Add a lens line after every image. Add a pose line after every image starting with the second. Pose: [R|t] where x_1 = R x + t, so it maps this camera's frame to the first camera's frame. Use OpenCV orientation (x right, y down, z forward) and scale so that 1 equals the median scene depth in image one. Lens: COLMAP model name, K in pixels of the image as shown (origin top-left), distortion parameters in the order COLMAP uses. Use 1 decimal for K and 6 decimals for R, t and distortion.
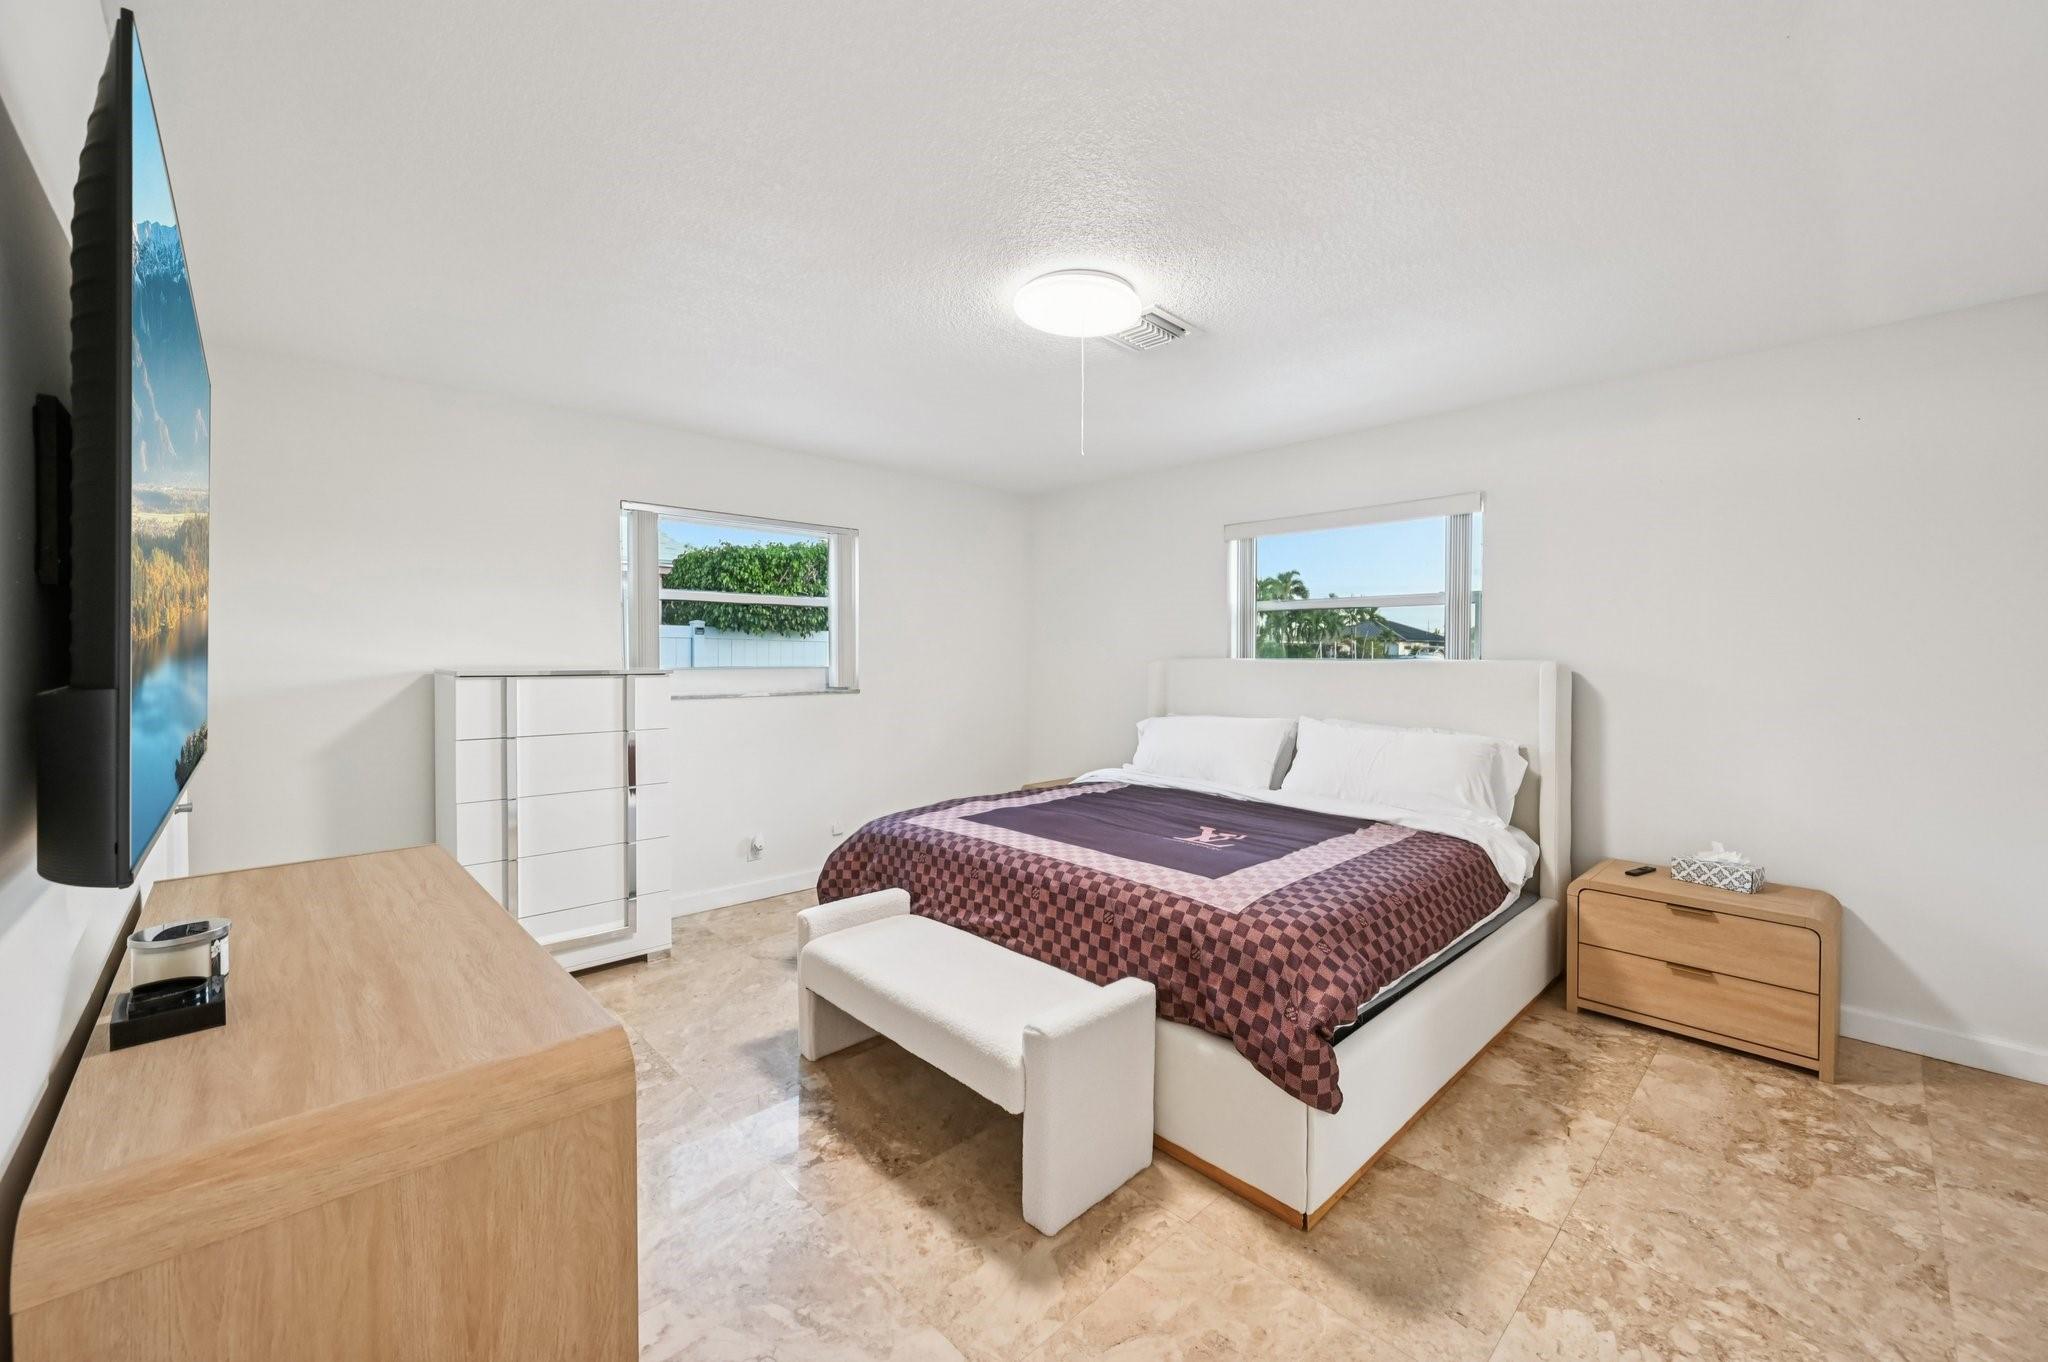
lens RADIAL K [[807.1, 0, 1025.7], [0, 807.1, 661.9], [0, 0, 1]] dist [0.000649, 0.000014]
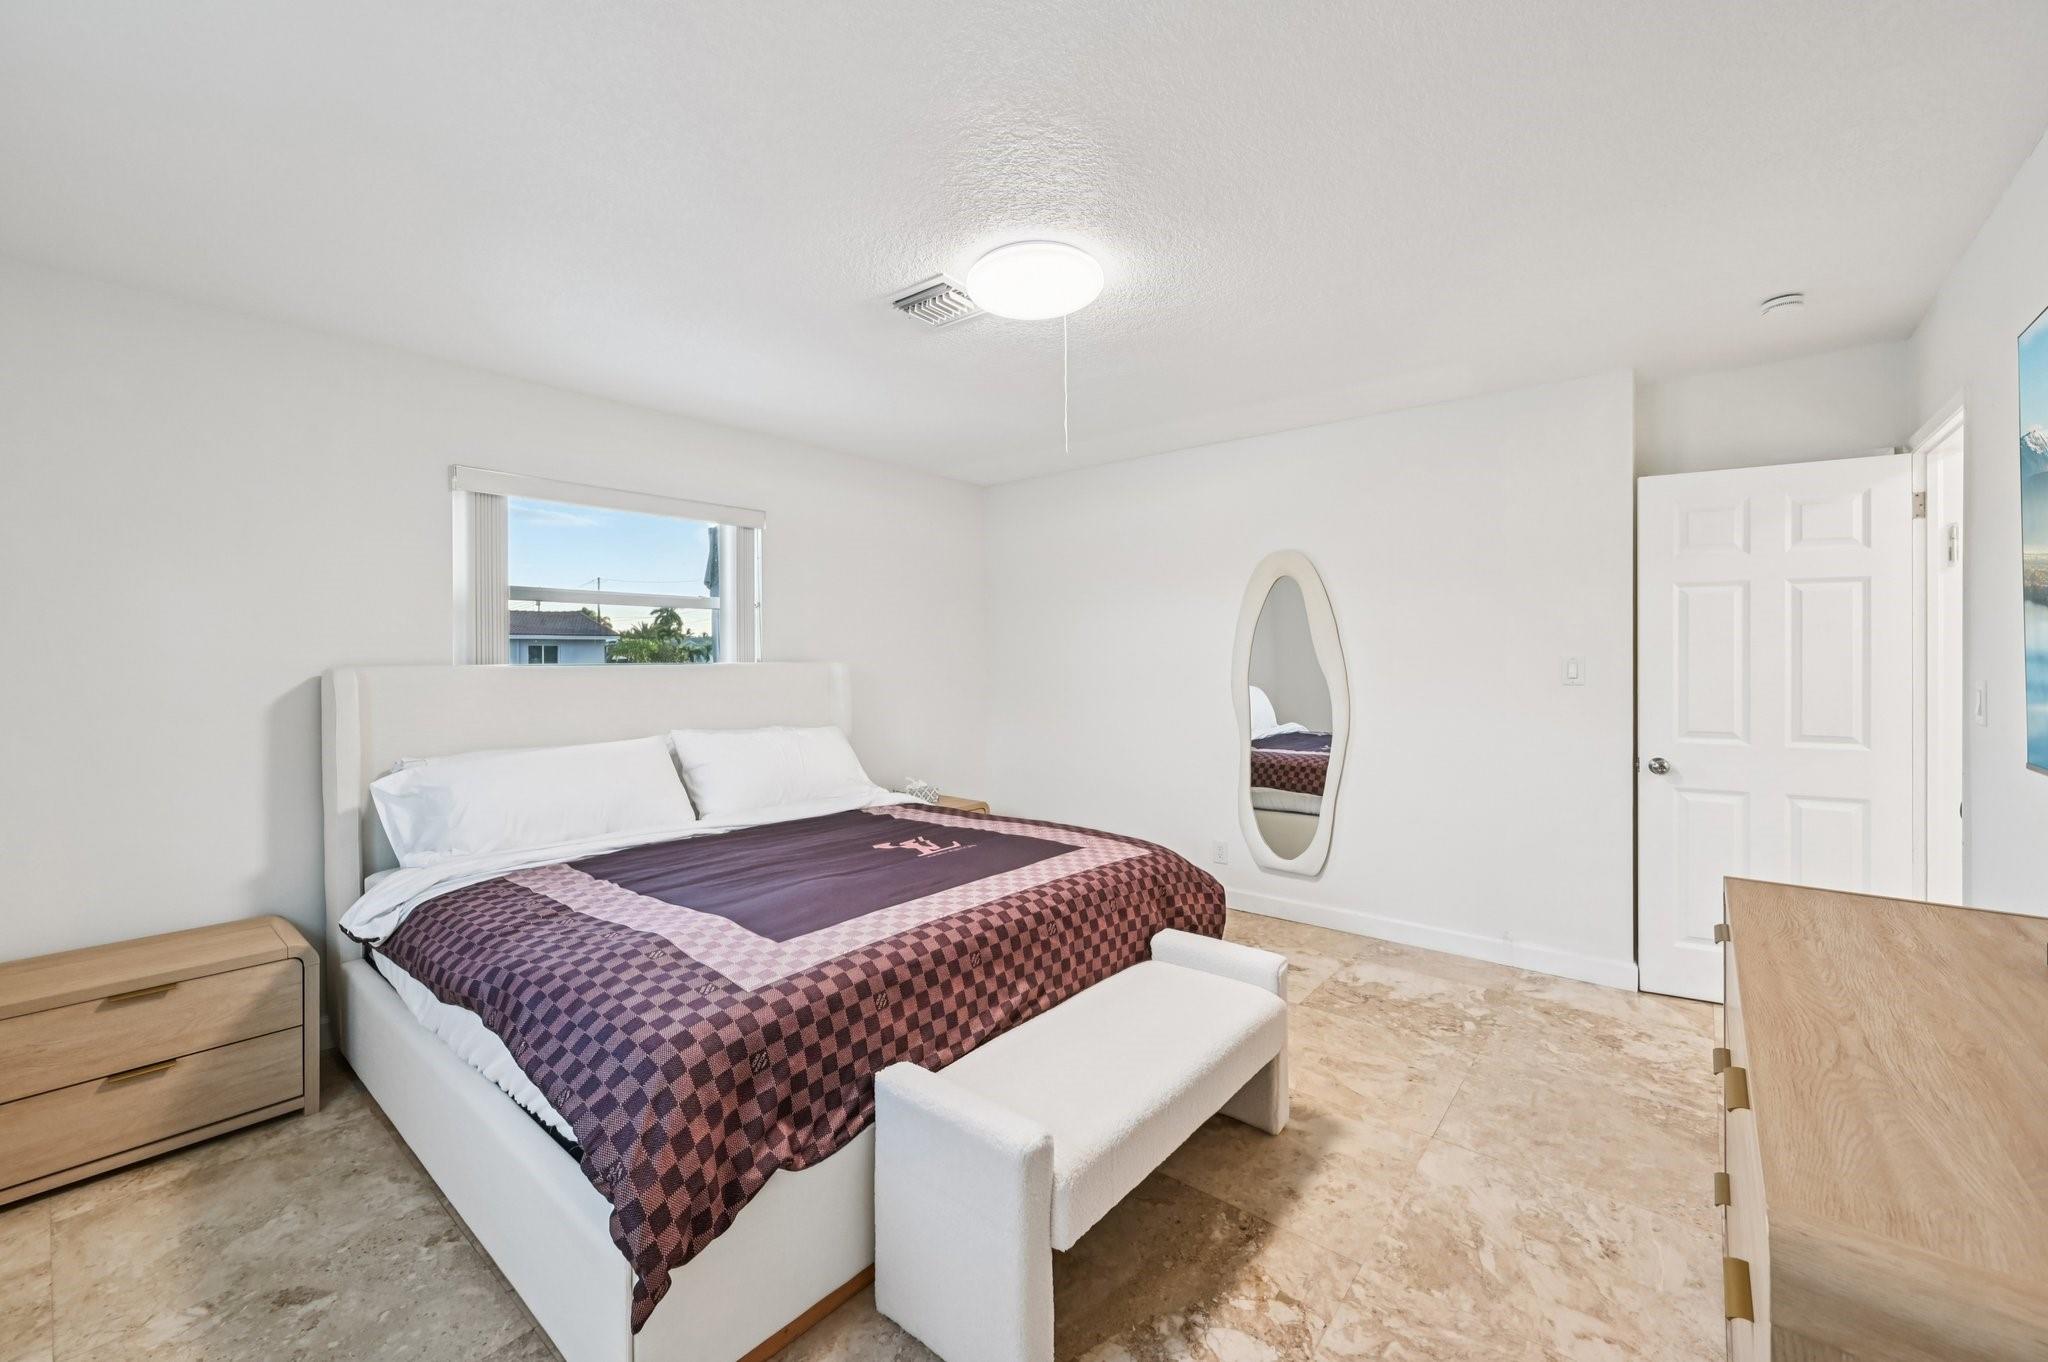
lens RADIAL K [[807.1, 0, 1025.7], [0, 807.1, 661.9], [0, 0, 1]] dist [0.000649, 0.000014]
pose [[-0.111689, -0.005034, 0.993731, -0.830496], [0.015070, 0.999864, 0.006759, -0.009066], [-0.993629, 0.015730, -0.111597, 1.093146]]
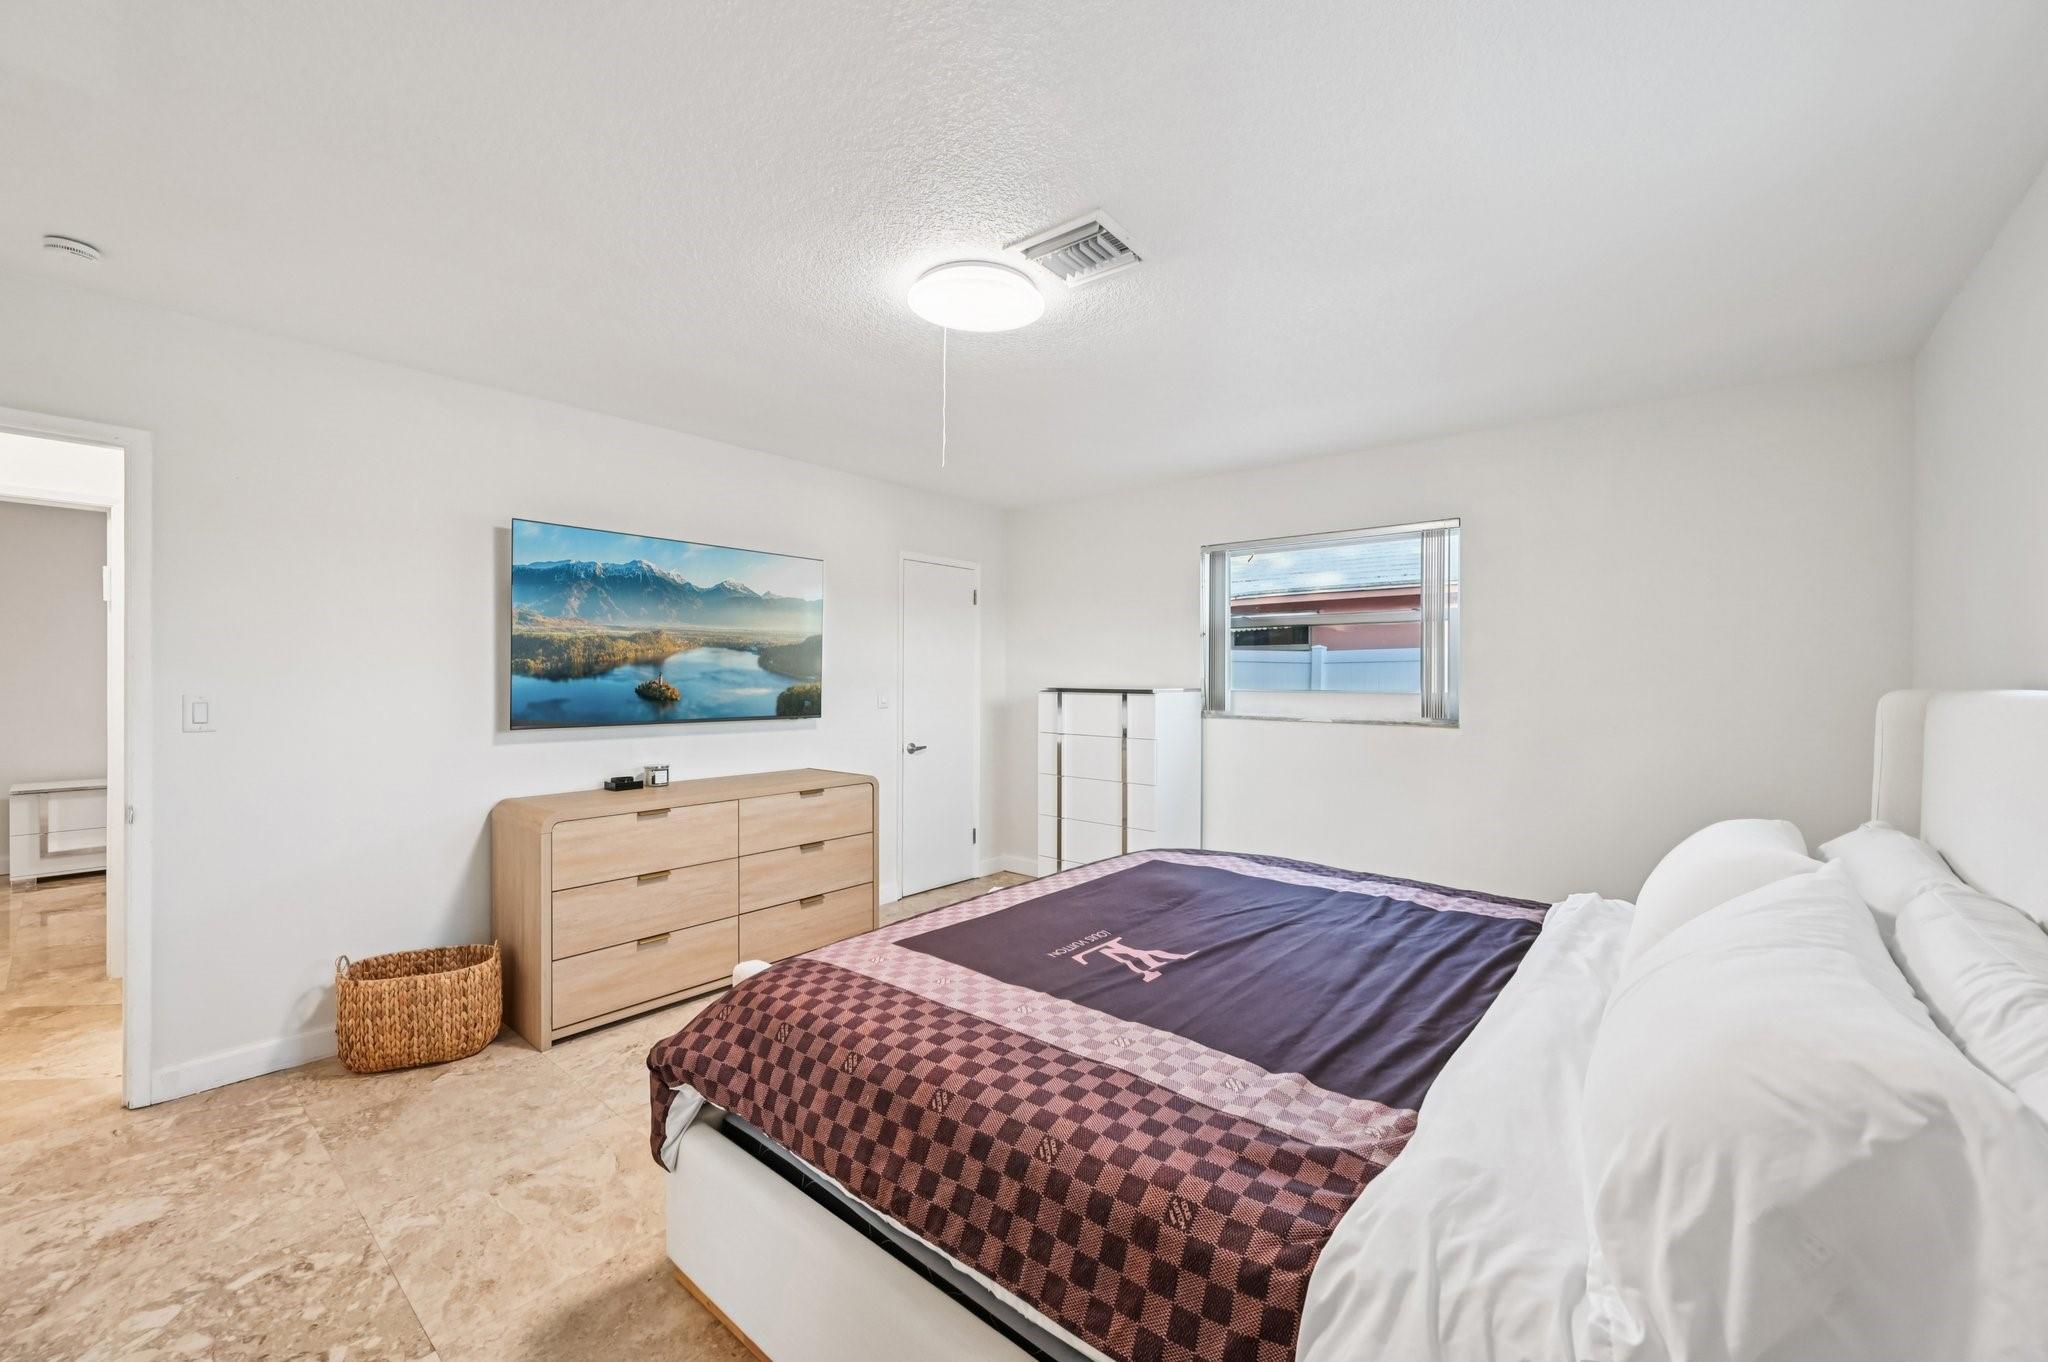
lens RADIAL K [[810.5, 0, 1019.3], [0, 810.5, 675.6], [0, 0, 1]] dist [-0.000605, 0.000172]
pose [[0.092440, -0.002813, -0.995714, 0.974146], [-0.011826, 0.999922, -0.003923, -0.005190], [0.995648, 0.012138, 0.092399, 0.946252]]
